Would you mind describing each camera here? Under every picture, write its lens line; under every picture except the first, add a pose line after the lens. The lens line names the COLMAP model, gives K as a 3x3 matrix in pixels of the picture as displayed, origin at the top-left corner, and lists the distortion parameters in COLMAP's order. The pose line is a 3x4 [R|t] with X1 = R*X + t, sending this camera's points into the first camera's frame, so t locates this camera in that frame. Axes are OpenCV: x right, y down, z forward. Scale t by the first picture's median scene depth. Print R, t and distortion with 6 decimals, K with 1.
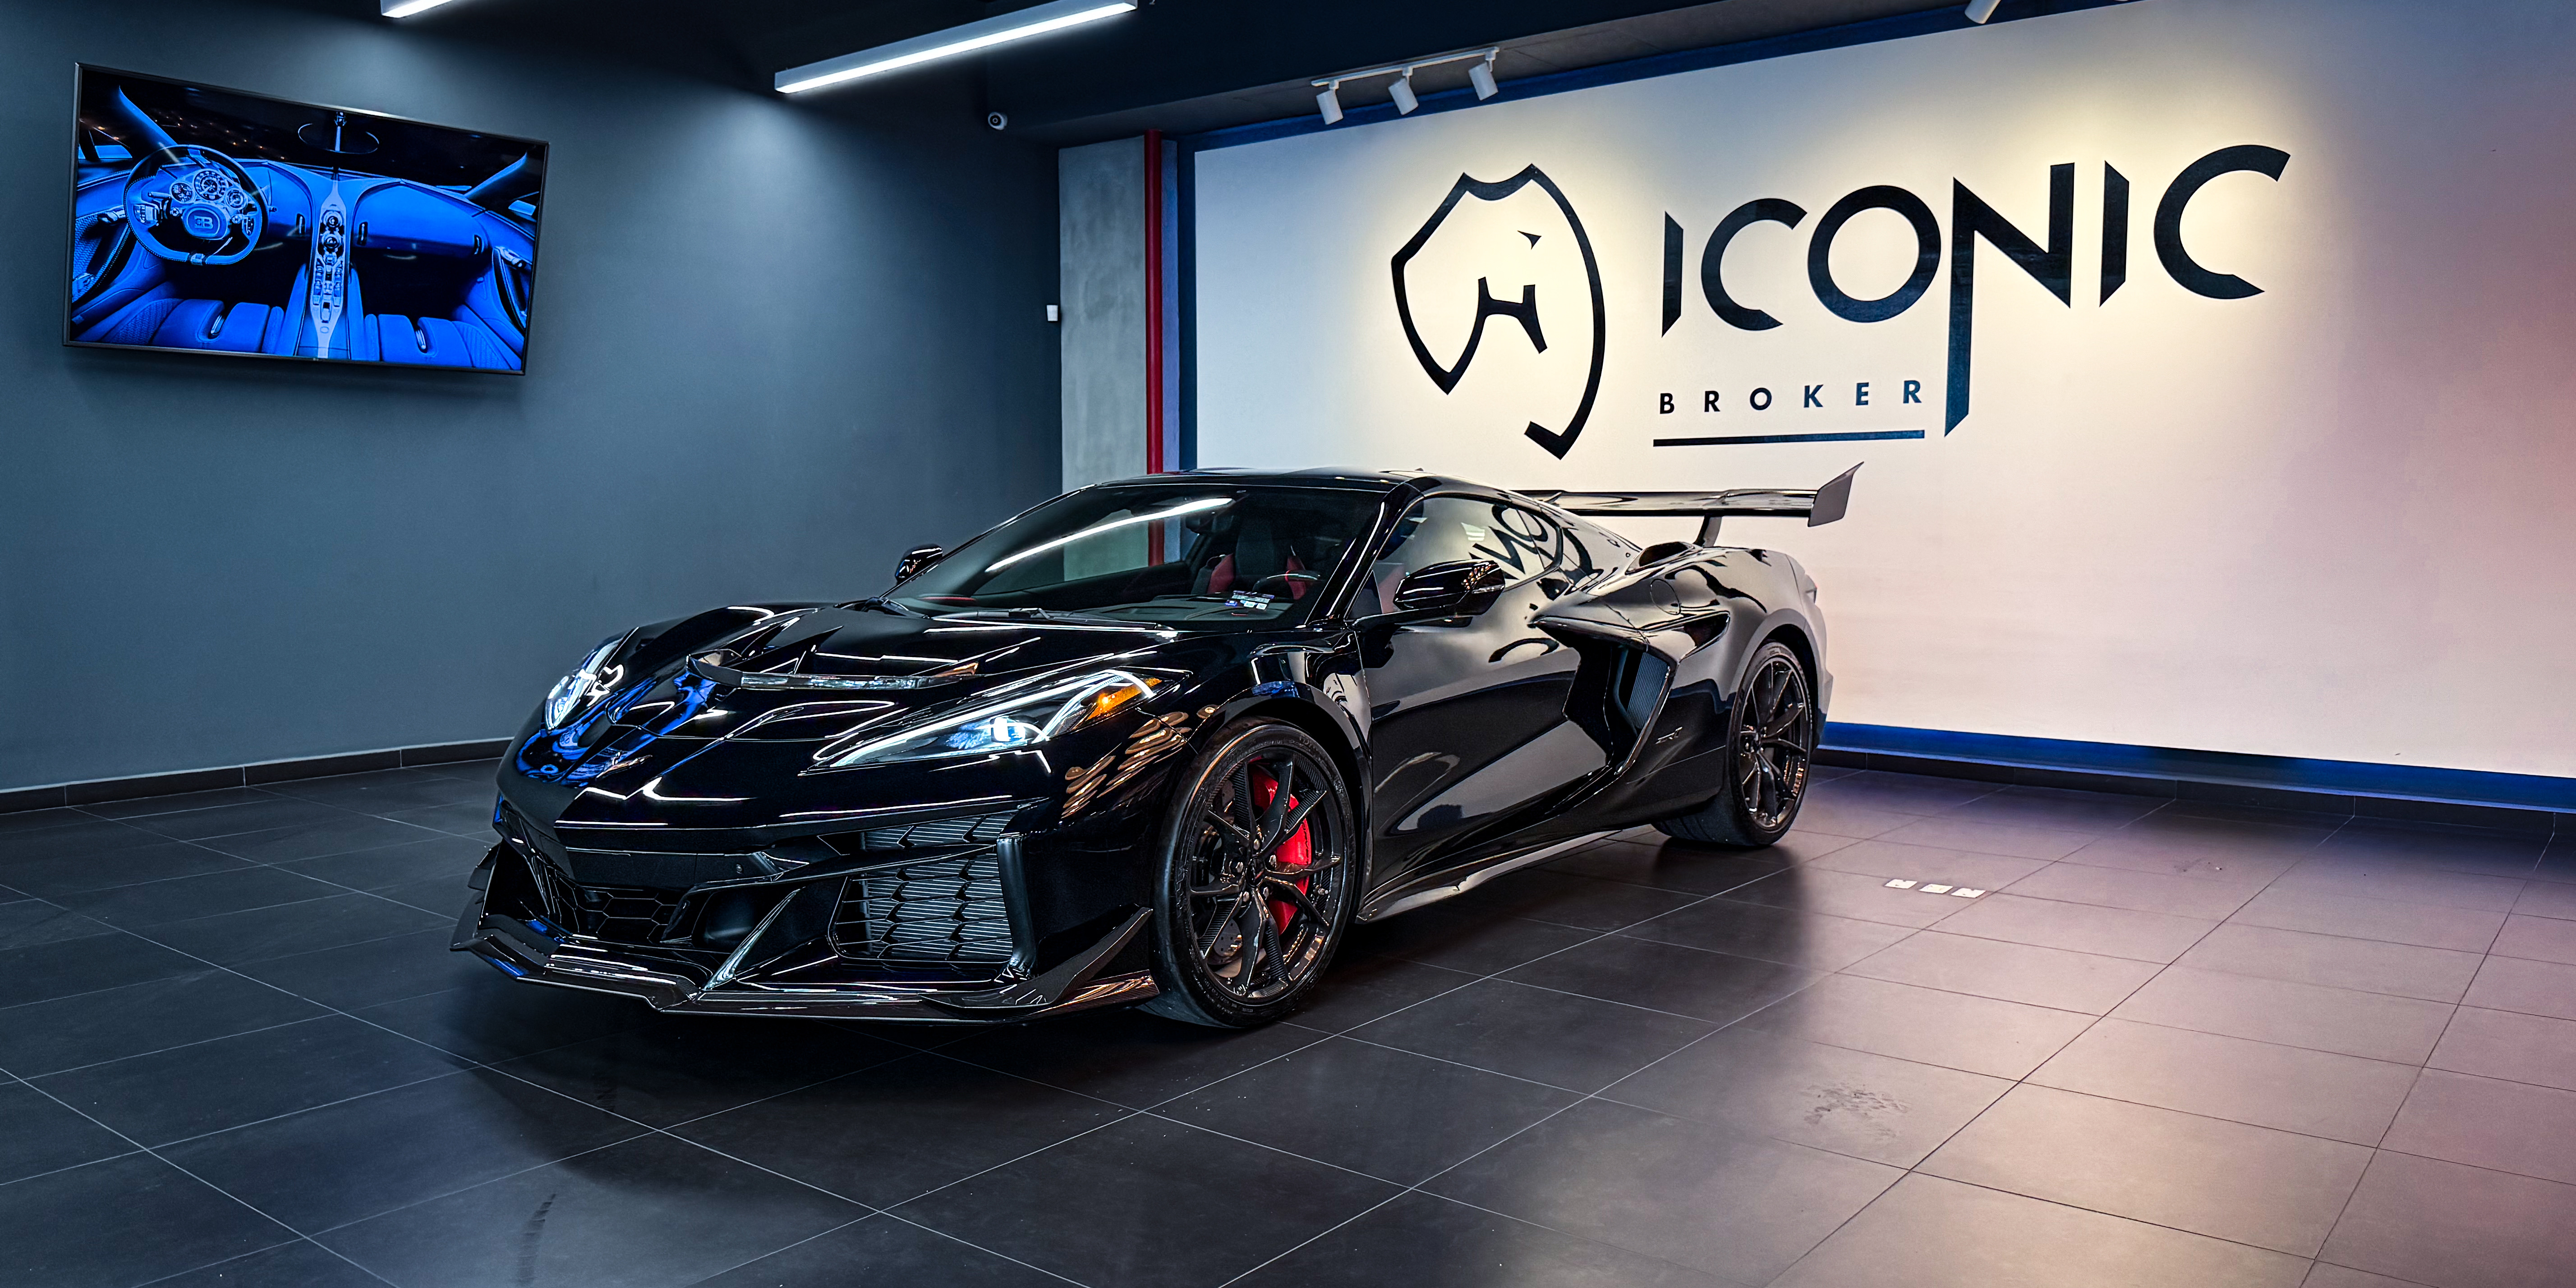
lens RADIAL K [[1806.7, 0, 1276.5], [0, 1806.7, 646.6], [0, 0, 1]] dist [0.086484, -0.131270]
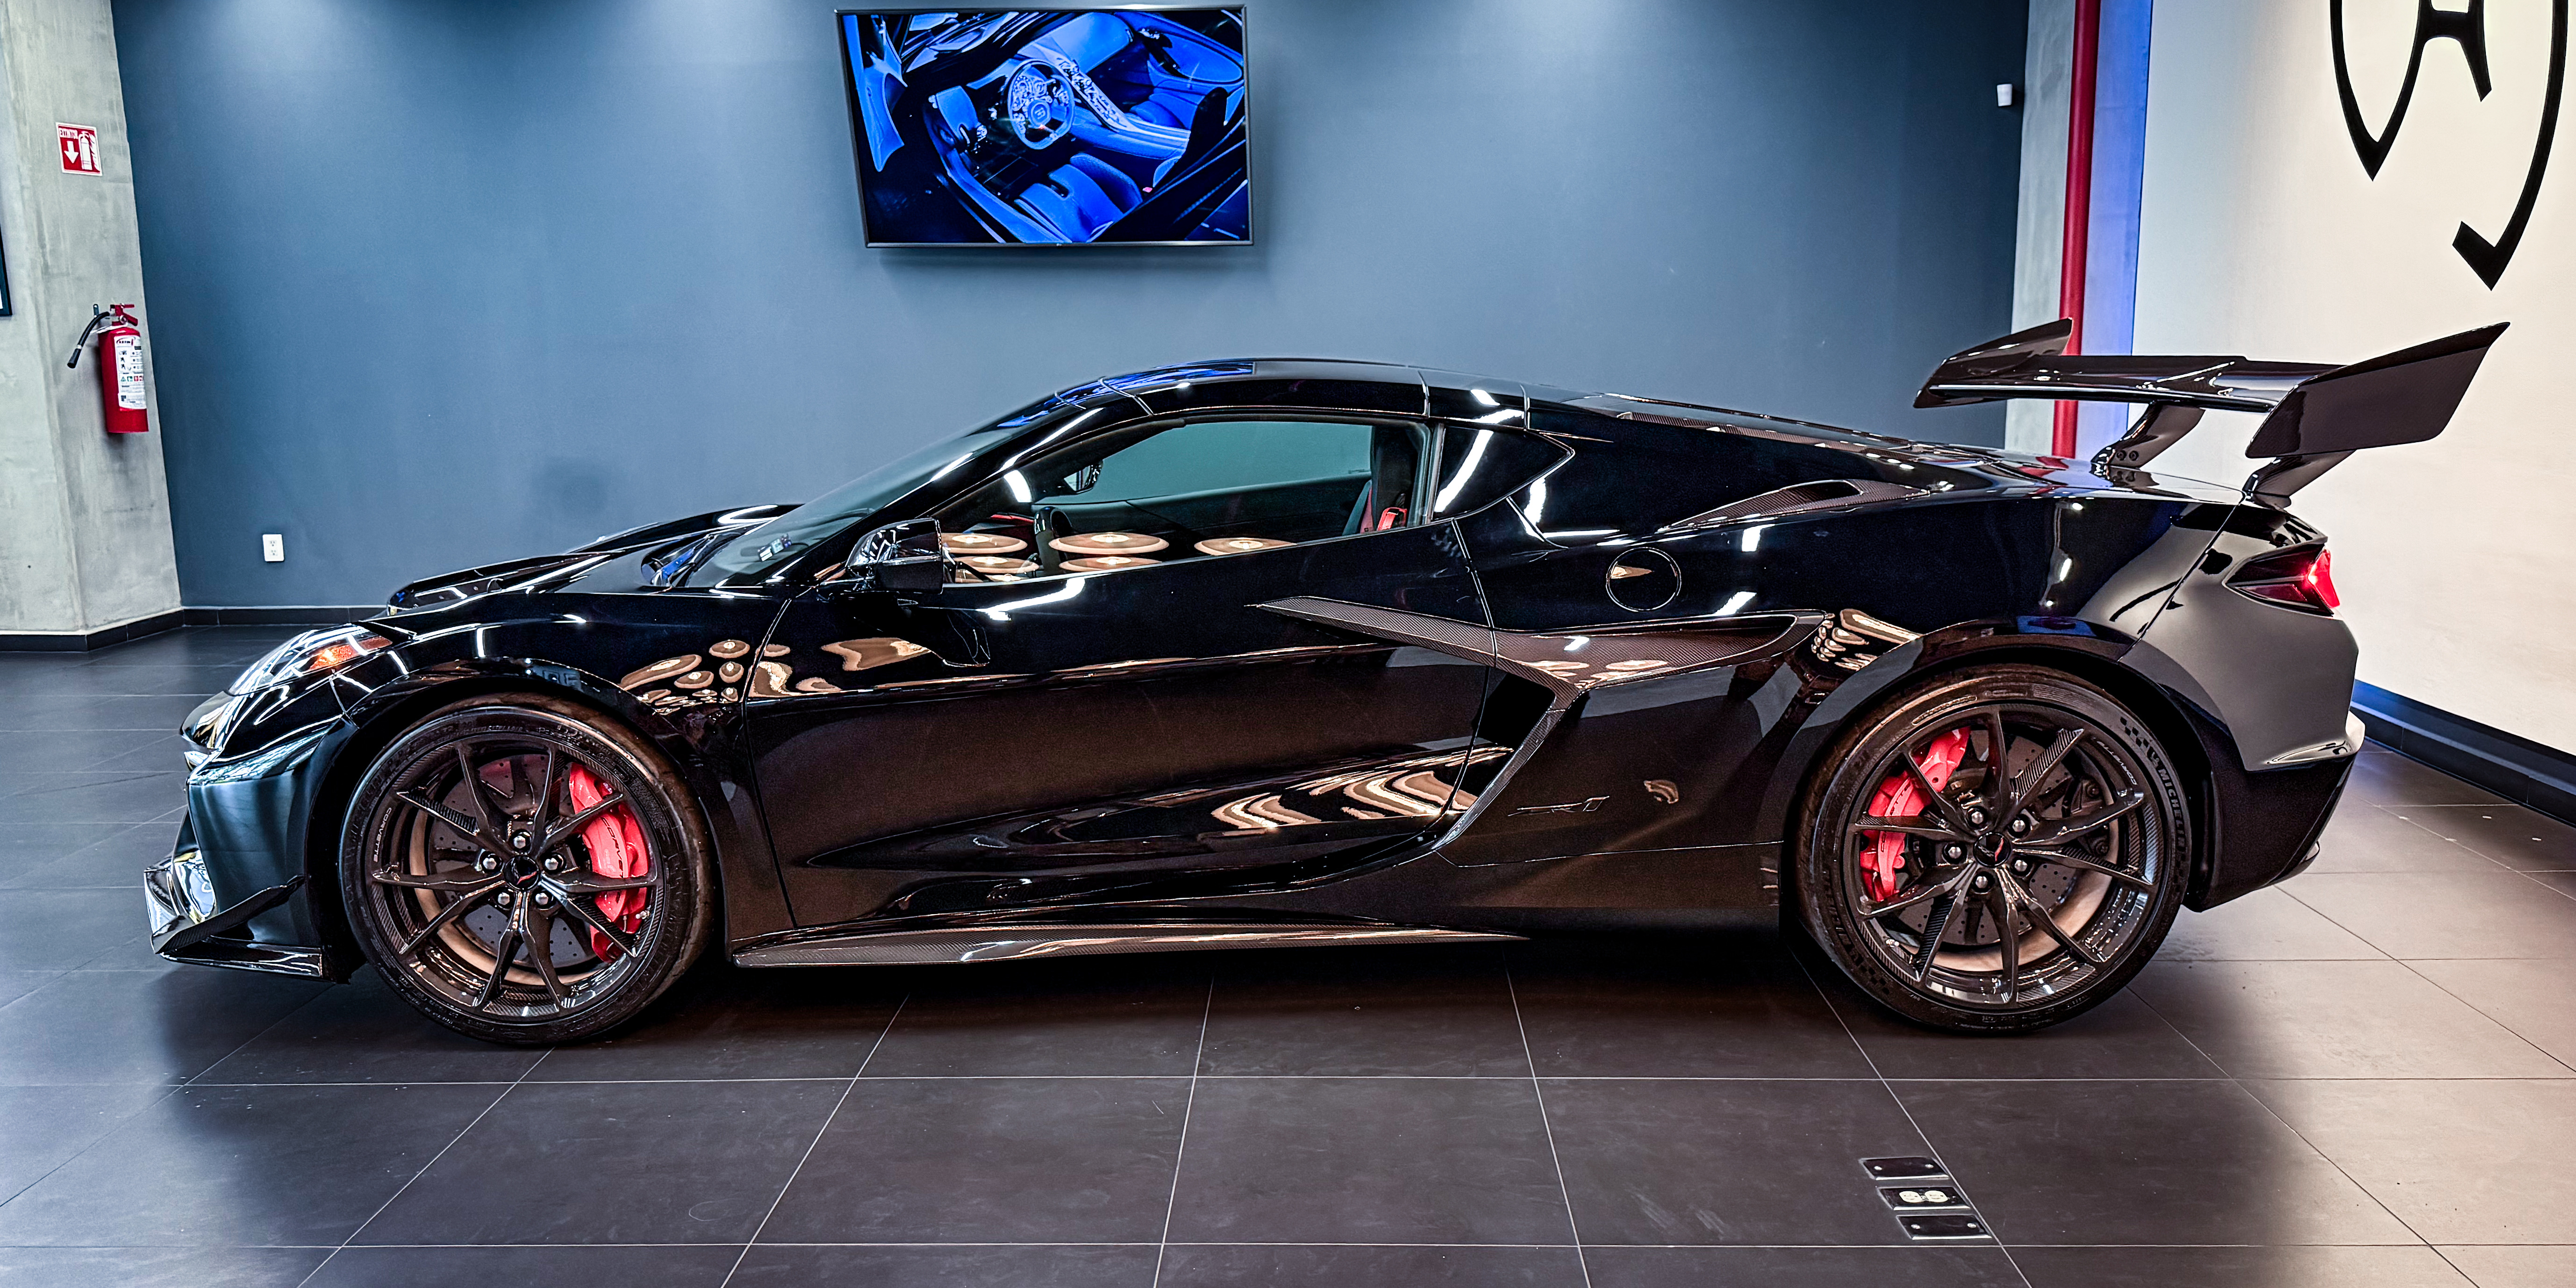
lens RADIAL K [[1806.7, 0, 1276.5], [0, 1806.7, 646.6], [0, 0, 1]] dist [0.086484, -0.131270]
pose [[0.590880, 0.130095, -0.796201, 0.397842], [-0.043842, 0.990632, 0.129327, -0.049769], [0.805568, -0.041510, 0.591048, 0.352619]]
